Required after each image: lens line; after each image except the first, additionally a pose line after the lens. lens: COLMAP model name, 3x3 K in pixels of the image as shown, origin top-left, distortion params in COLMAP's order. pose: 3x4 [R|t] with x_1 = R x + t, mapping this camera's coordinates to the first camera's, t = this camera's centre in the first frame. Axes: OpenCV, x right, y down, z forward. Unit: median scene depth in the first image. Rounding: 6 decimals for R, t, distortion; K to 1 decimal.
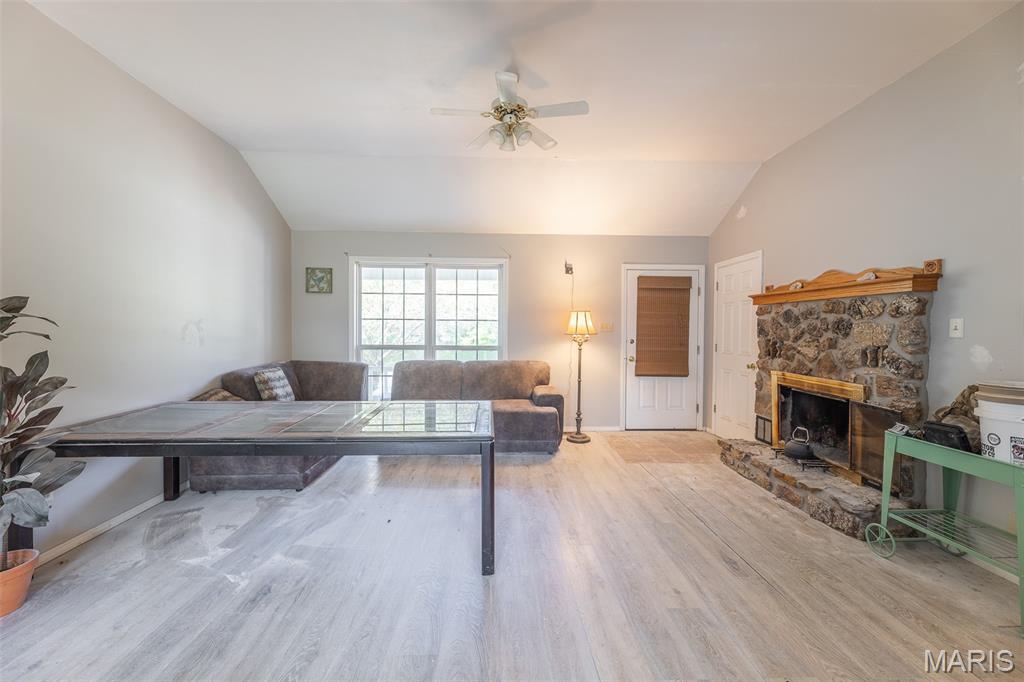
lens RADIAL K [[414.9, 0, 513.6], [0, 414.9, 336.8], [0, 0, 1]] dist [0.003903, -0.000413]
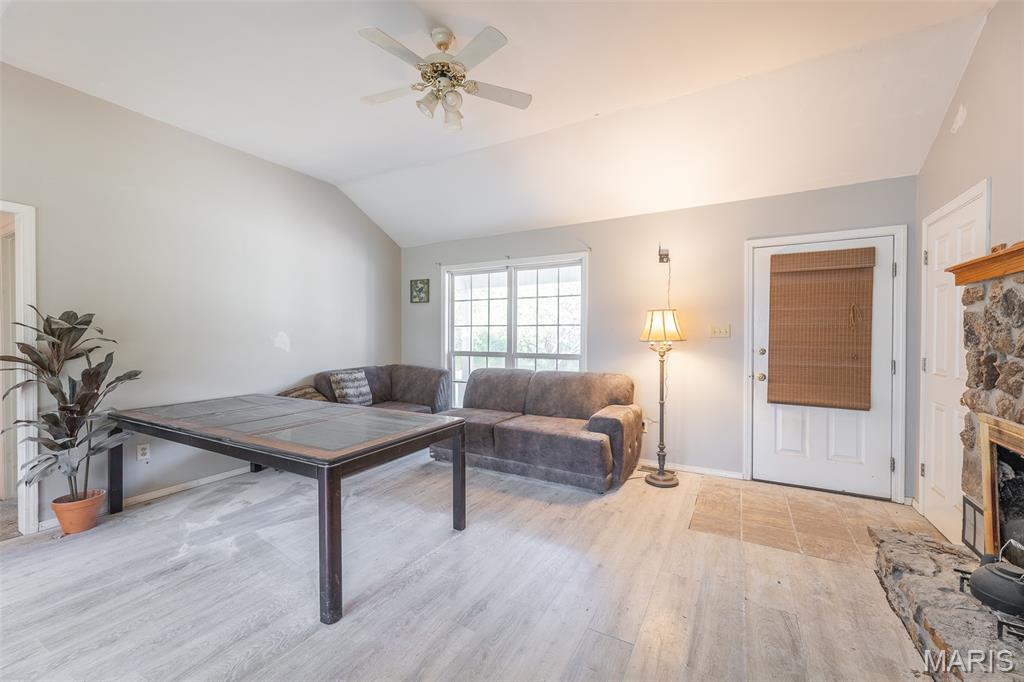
lens RADIAL K [[414.9, 0, 518.7], [0, 414.9, 340.1], [0, 0, 1]] dist [0.003903, -0.000413]
pose [[0.848619, -0.000555, -0.529005, 0.335851], [-0.004765, 0.999951, -0.008694, 0.000078], [0.528984, 0.009899, 0.848574, 0.224250]]
